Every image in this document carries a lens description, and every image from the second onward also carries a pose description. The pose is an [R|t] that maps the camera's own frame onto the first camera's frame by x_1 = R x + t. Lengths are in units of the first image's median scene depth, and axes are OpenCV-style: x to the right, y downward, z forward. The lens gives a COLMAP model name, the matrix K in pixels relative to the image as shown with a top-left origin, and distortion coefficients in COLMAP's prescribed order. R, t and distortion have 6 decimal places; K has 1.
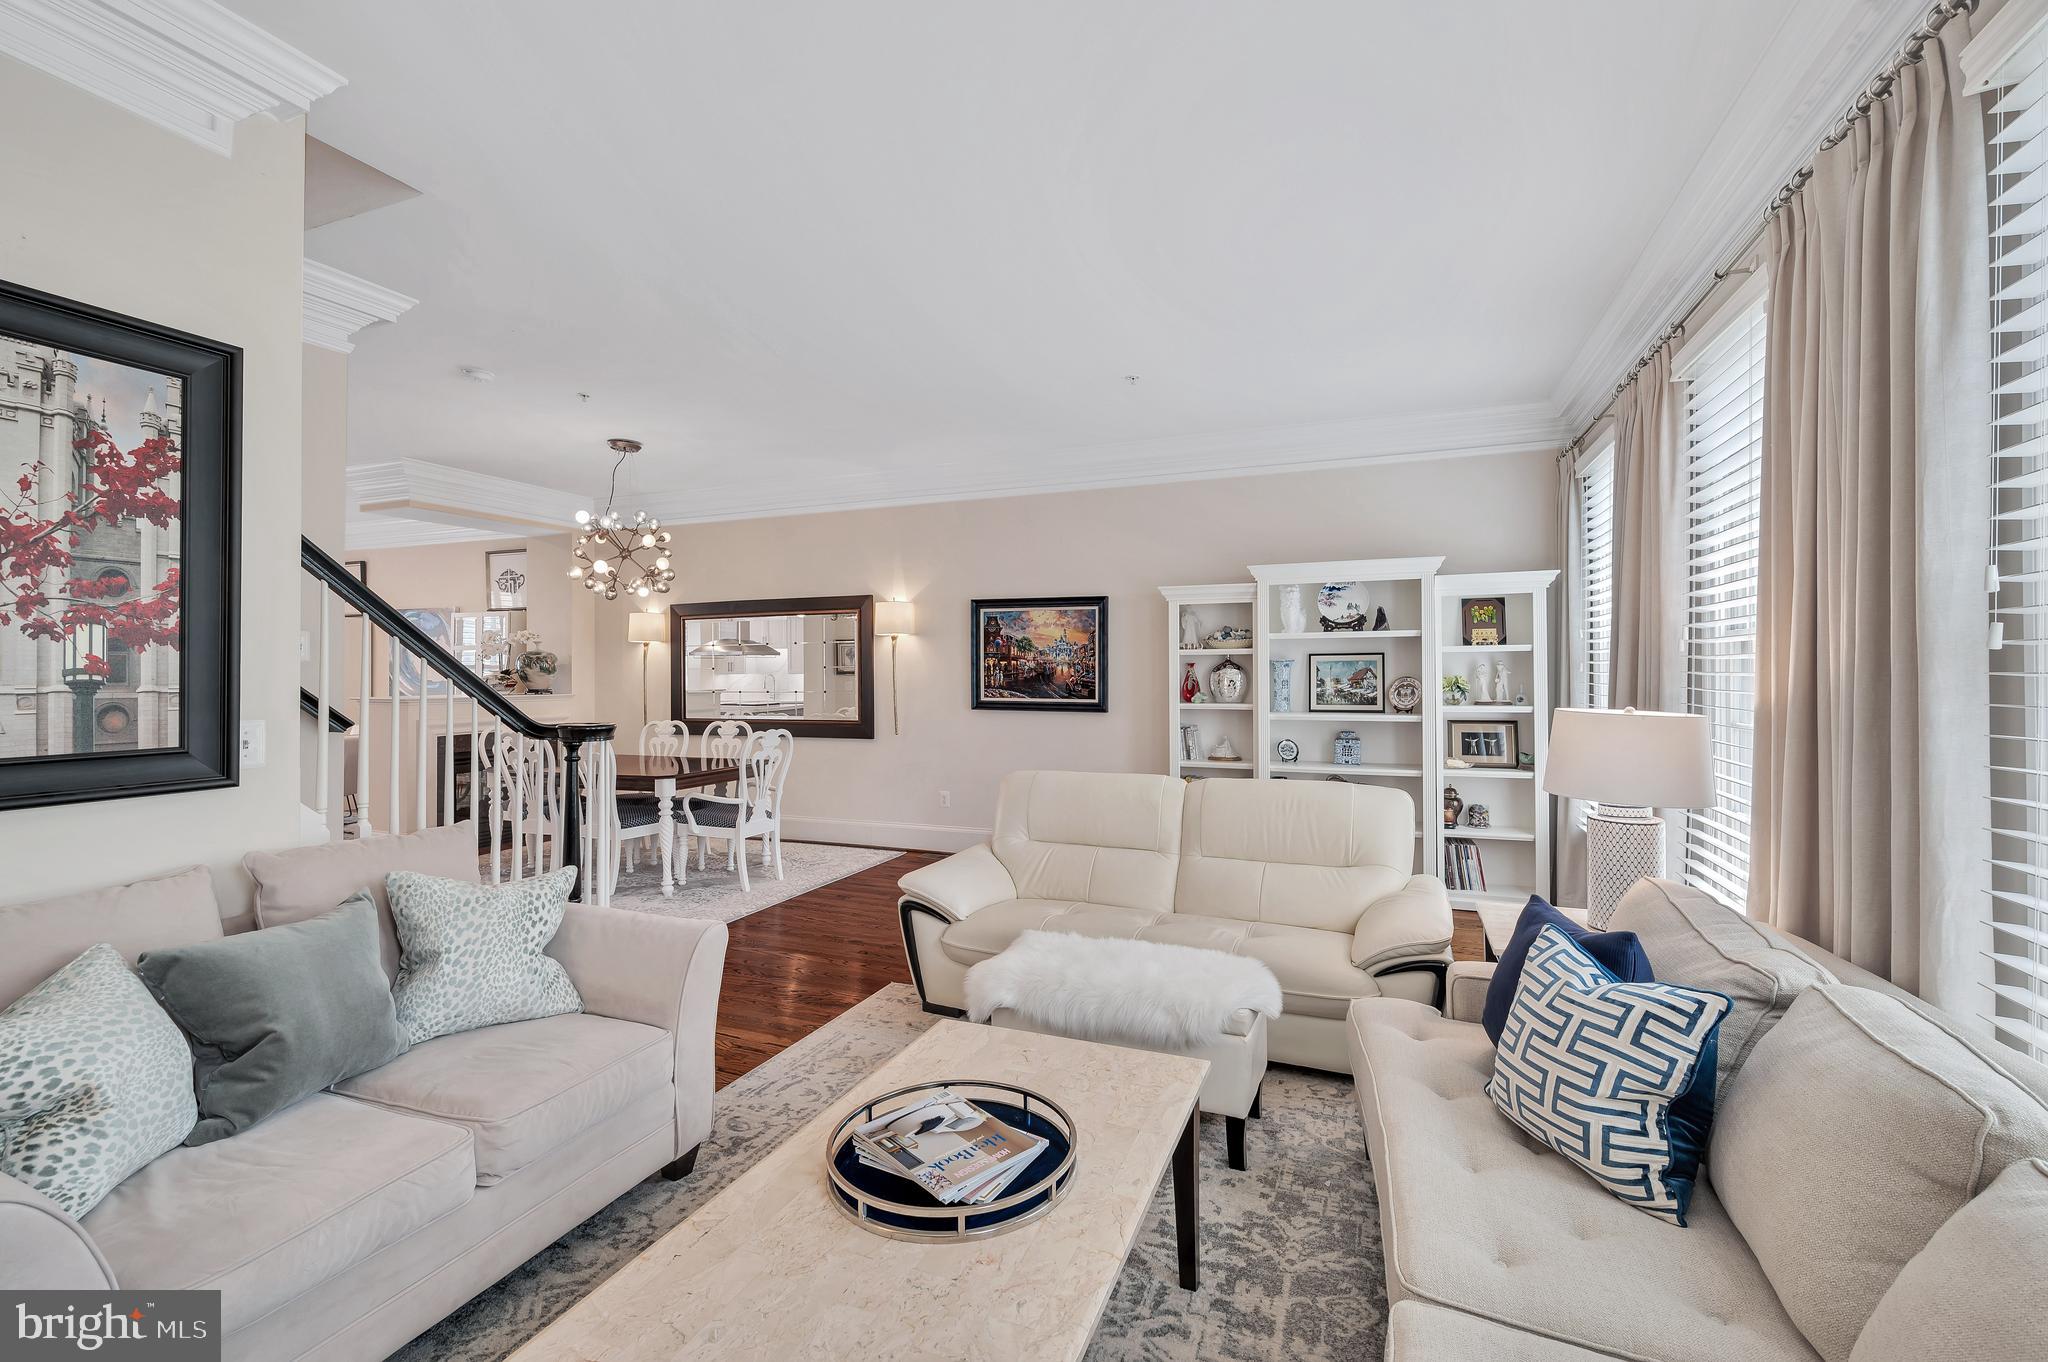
lens RADIAL K [[857.1, 0, 1030.7], [0, 857.1, 672.5], [0, 0, 1]] dist [0.000895, 0.000638]
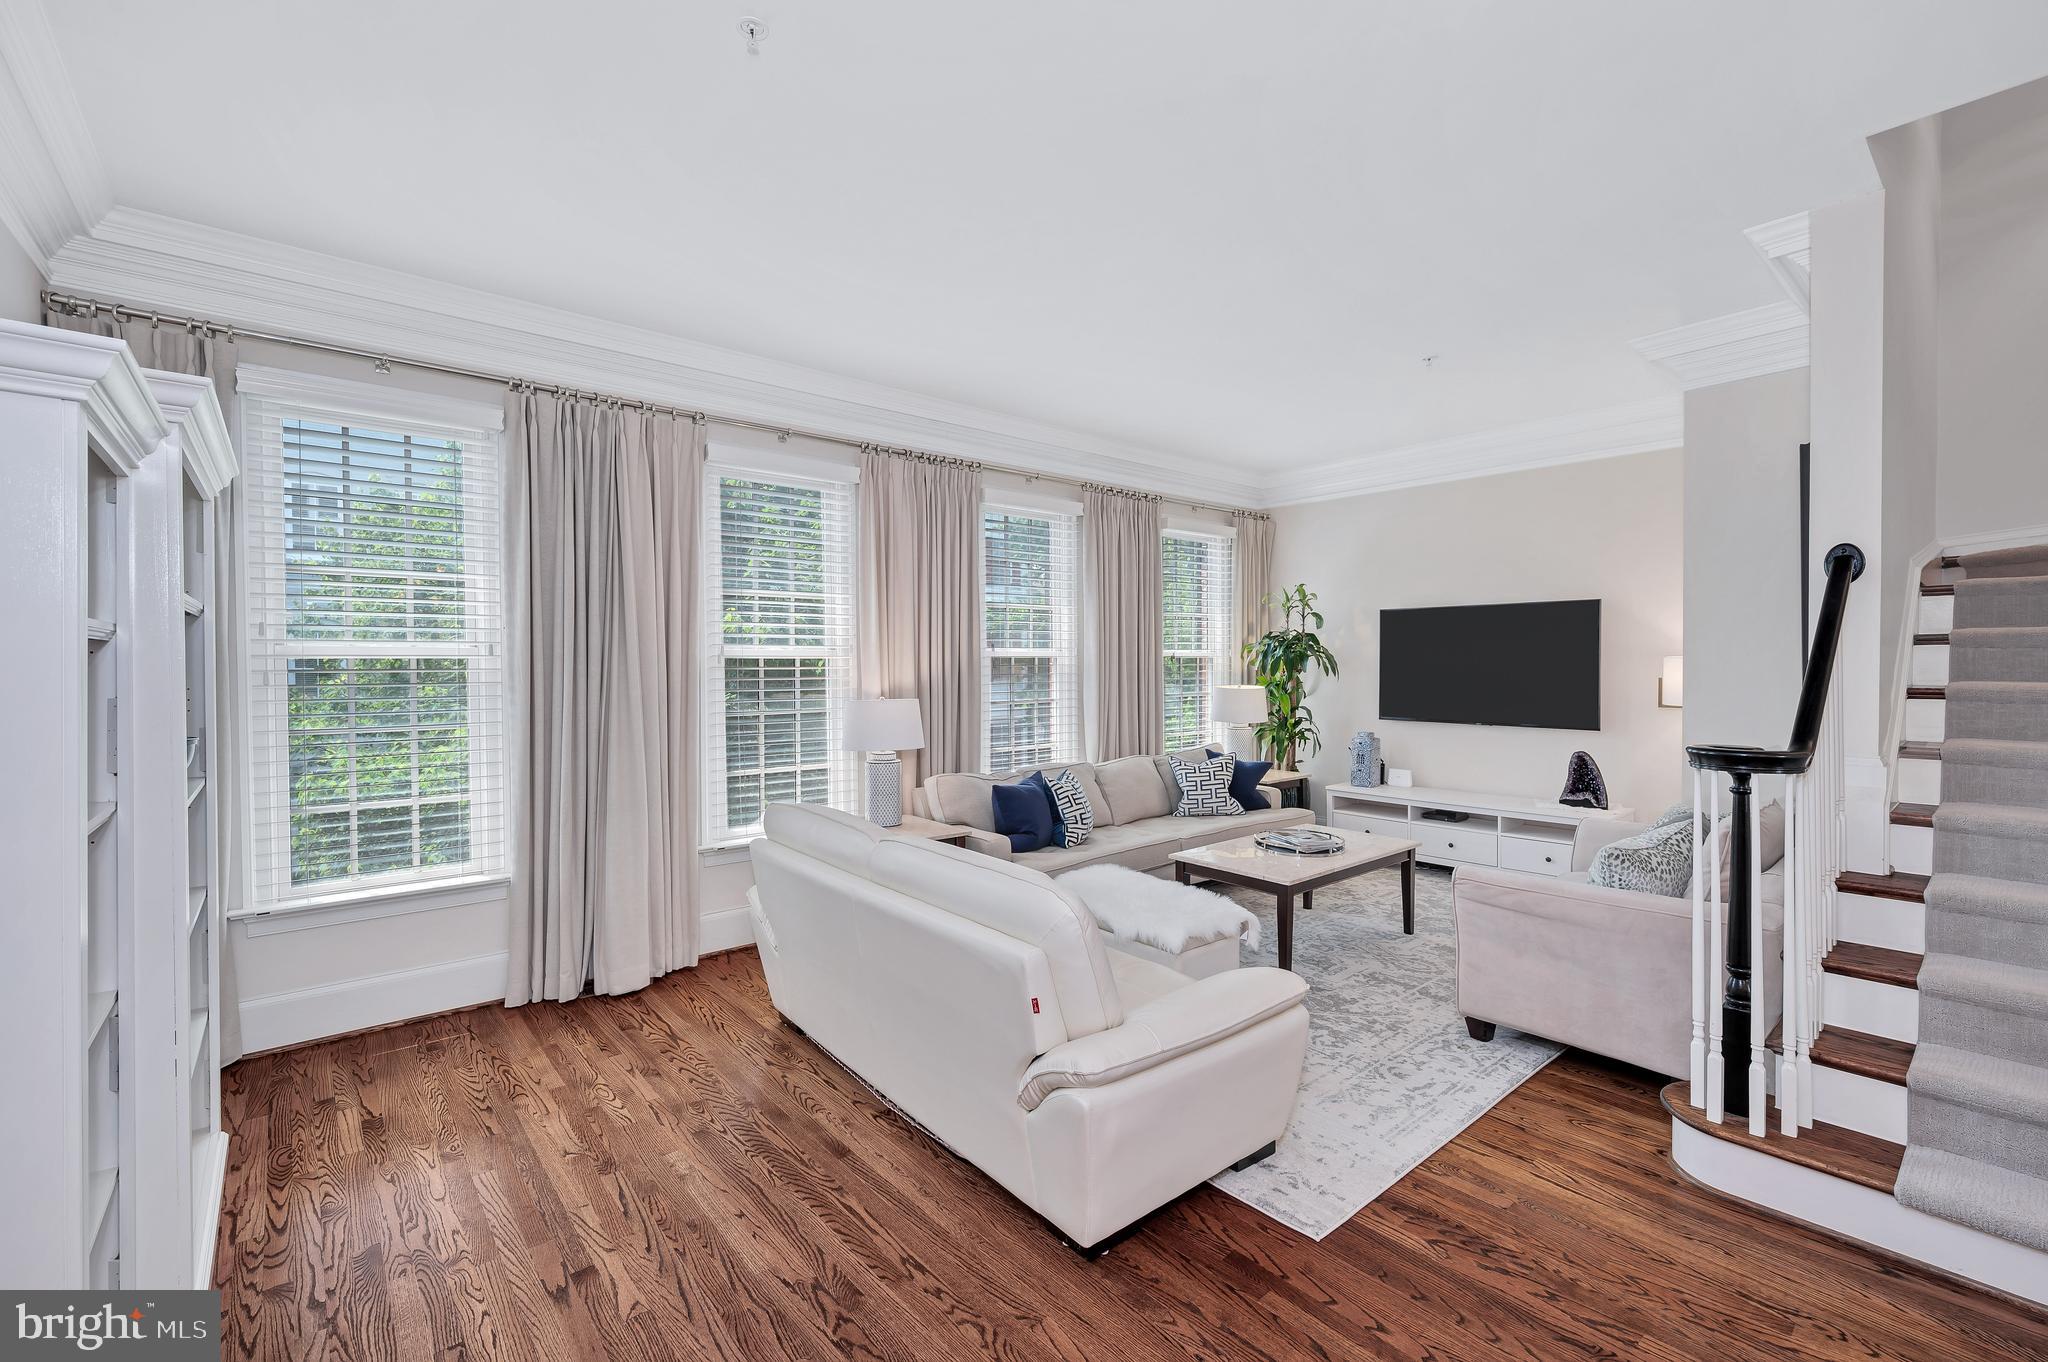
lens RADIAL K [[896.8, 0, 1022.3], [0, 896.8, 668.2], [0, 0, 1]] dist [-0.000631, 0.002100]
pose [[-0.885380, 0.002313, 0.464862, -0.167675], [0.005955, 0.999962, 0.006367, -0.011014], [-0.464830, 0.008406, -0.885360, 1.022303]]
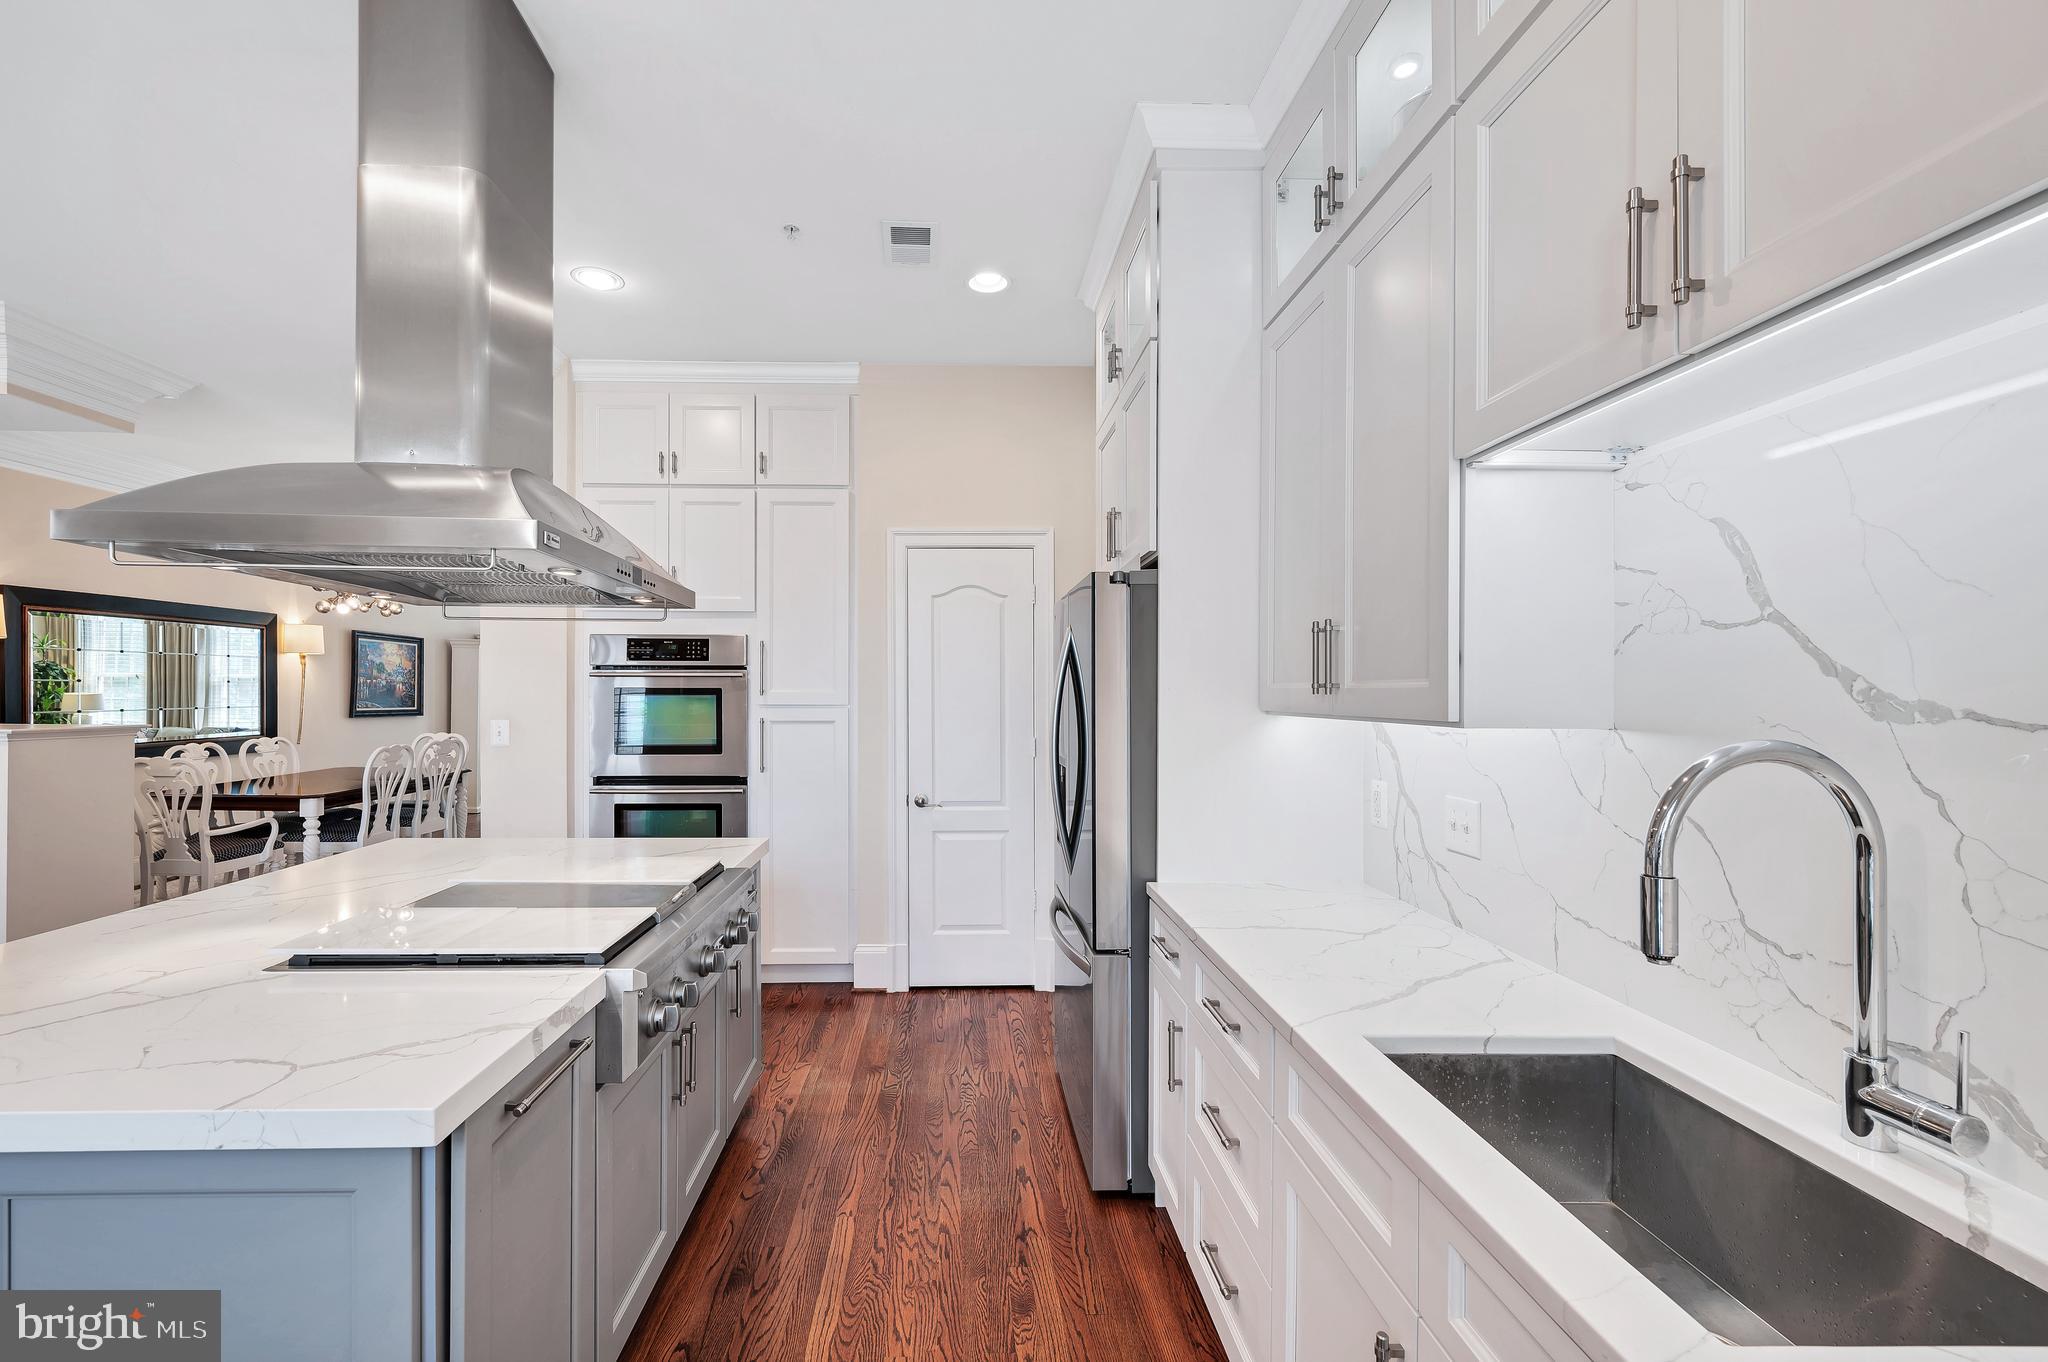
lens RADIAL K [[857.1, 0, 970.6], [0, 857.1, 689.2], [0, 0, 1]] dist [0.000895, 0.000638]
pose [[-0.394279, 0.001969, 0.918989, -1.700582], [-0.008569, 0.999946, -0.005819, 0.001620], [-0.918951, -0.010169, -0.394240, 0.706499]]
